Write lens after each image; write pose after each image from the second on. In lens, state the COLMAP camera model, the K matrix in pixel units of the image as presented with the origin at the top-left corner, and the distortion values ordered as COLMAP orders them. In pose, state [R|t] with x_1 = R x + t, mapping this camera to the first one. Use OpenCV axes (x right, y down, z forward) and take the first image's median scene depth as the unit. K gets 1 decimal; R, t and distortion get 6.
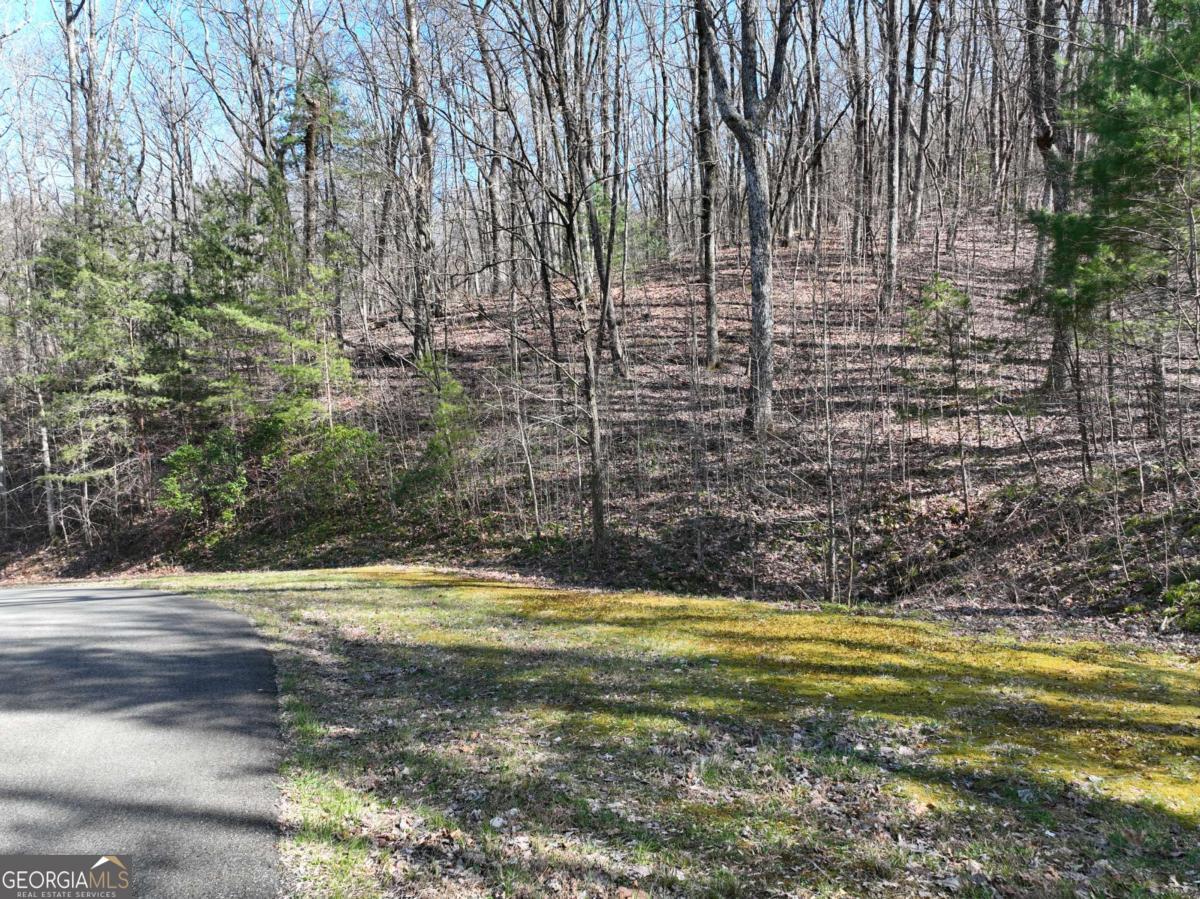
lens RADIAL K [[846.3, 0, 604.0], [0, 846.3, 442.5], [0, 0, 1]] dist [0.001117, 0.015351]
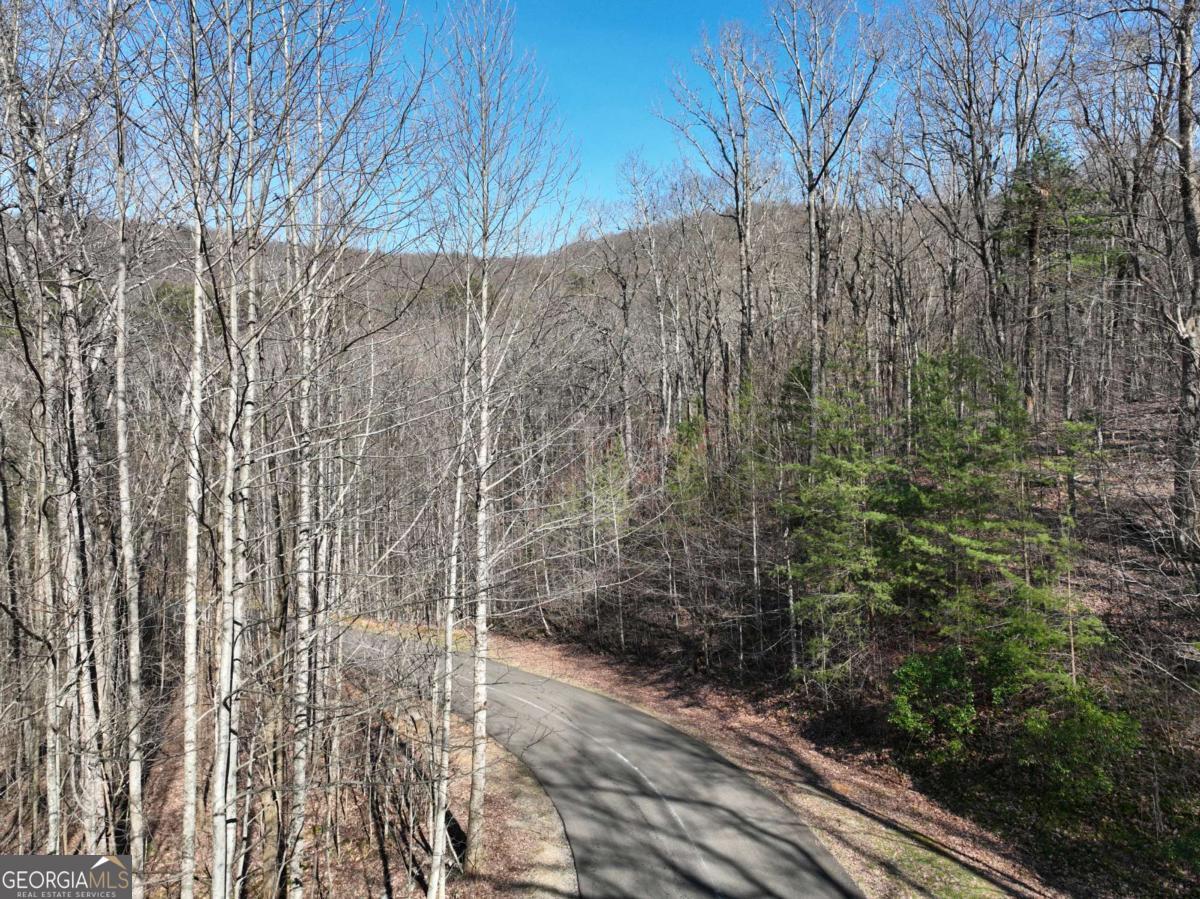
lens RADIAL K [[846.3, 0, 603.8], [0, 846.3, 443.8], [0, 0, 1]] dist [0.001117, 0.015351]
pose [[0.719826, 0.039674, -0.693020, -0.072019], [0.001283, 0.998288, 0.058483, -0.350134], [0.694154, -0.042987, 0.718542, 0.015510]]
